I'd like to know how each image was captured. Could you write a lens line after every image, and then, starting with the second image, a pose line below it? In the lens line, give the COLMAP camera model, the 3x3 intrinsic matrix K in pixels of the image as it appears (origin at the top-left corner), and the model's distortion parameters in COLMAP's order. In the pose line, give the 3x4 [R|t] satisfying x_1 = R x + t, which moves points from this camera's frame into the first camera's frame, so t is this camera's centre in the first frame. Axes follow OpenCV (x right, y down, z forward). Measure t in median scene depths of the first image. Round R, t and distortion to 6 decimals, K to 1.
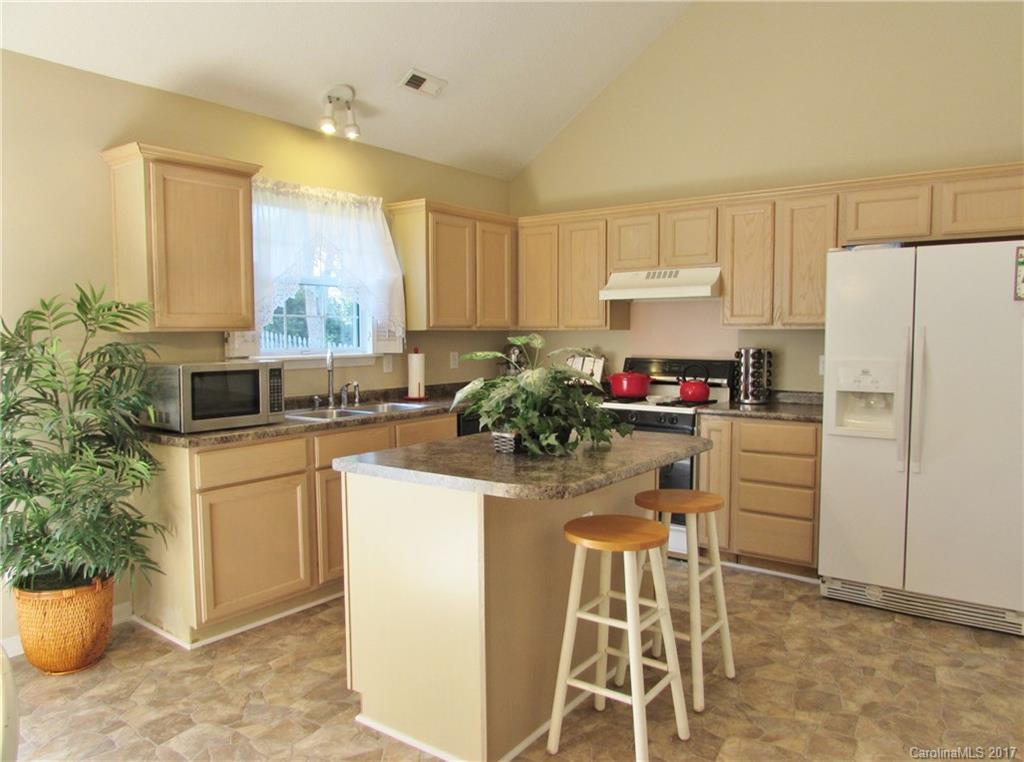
lens RADIAL K [[723.3, 0, 512.0], [0, 723.3, 381.0], [0, 0, 1]] dist [-0.058010, 0.025489]
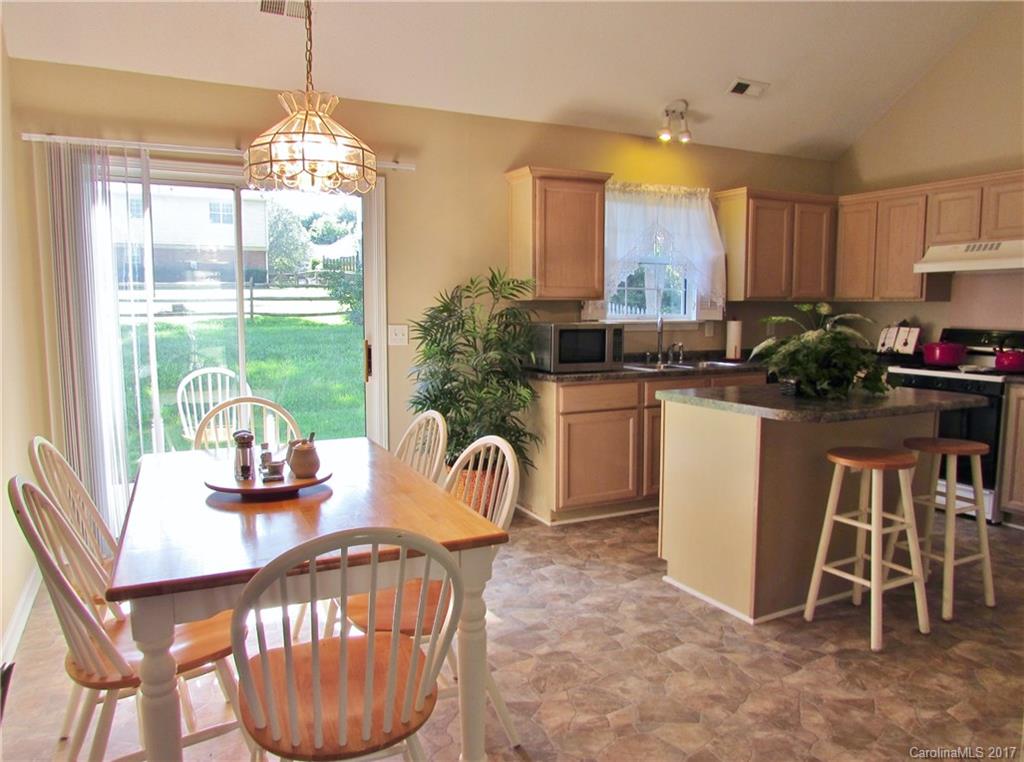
lens RADIAL K [[732.7, 0, 512.0], [0, 732.7, 381.0], [0, 0, 1]] dist [-0.024640, 0.003540]
pose [[0.897288, 0.049460, -0.438667, 0.091554], [-0.033952, 0.998492, 0.043133, 0.027375], [0.440139, -0.023809, 0.897614, -0.296515]]
